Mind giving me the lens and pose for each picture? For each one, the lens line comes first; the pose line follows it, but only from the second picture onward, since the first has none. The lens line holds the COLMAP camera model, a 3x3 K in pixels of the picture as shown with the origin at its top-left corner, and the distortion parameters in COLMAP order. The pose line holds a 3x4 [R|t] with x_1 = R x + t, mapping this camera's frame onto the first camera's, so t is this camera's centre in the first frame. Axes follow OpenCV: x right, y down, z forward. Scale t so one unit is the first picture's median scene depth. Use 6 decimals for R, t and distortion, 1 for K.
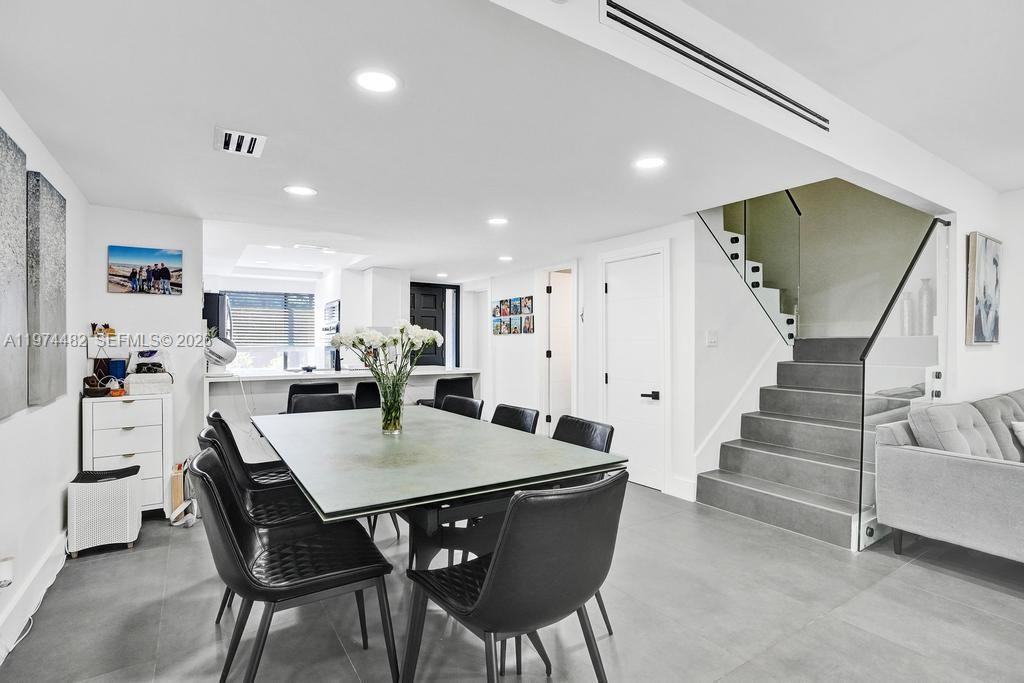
lens RADIAL K [[494.7, 0, 505.4], [0, 494.7, 340.5], [0, 0, 1]] dist [-0.037812, 0.019305]
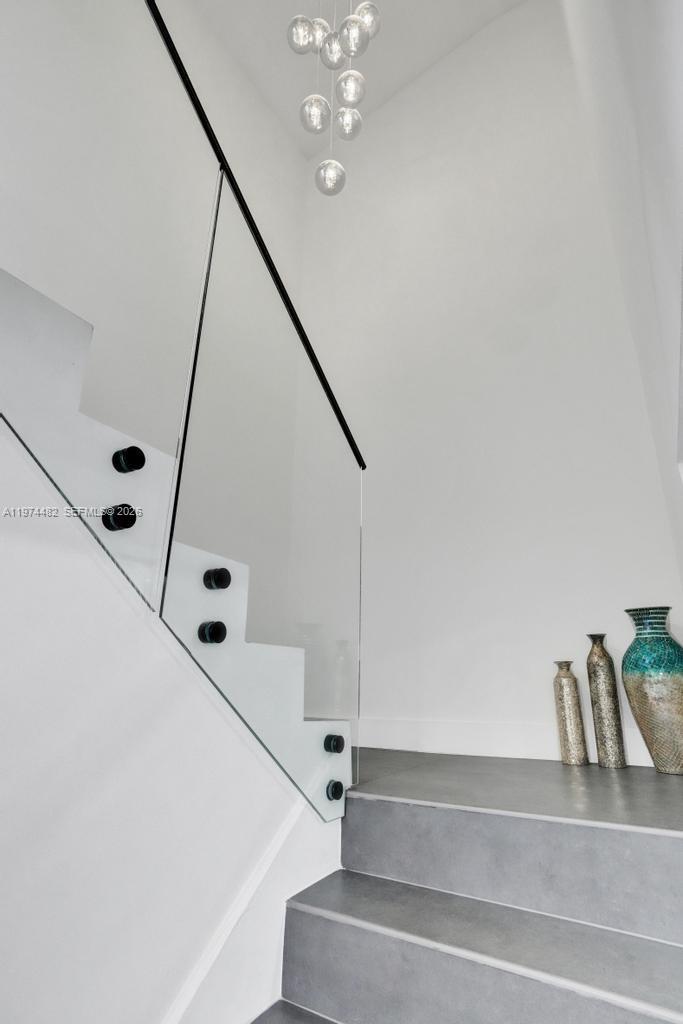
lens RADIAL K [[494.7, 0, 346.8], [0, 494.7, 502.5], [0, 0, 1]] dist [-0.037812, 0.019305]
pose [[0.905317, 0.158957, 0.393869, 0.515857], [-0.019846, 0.942146, -0.334614, -0.101869], [-0.424272, 0.295115, 0.856096, 0.786016]]
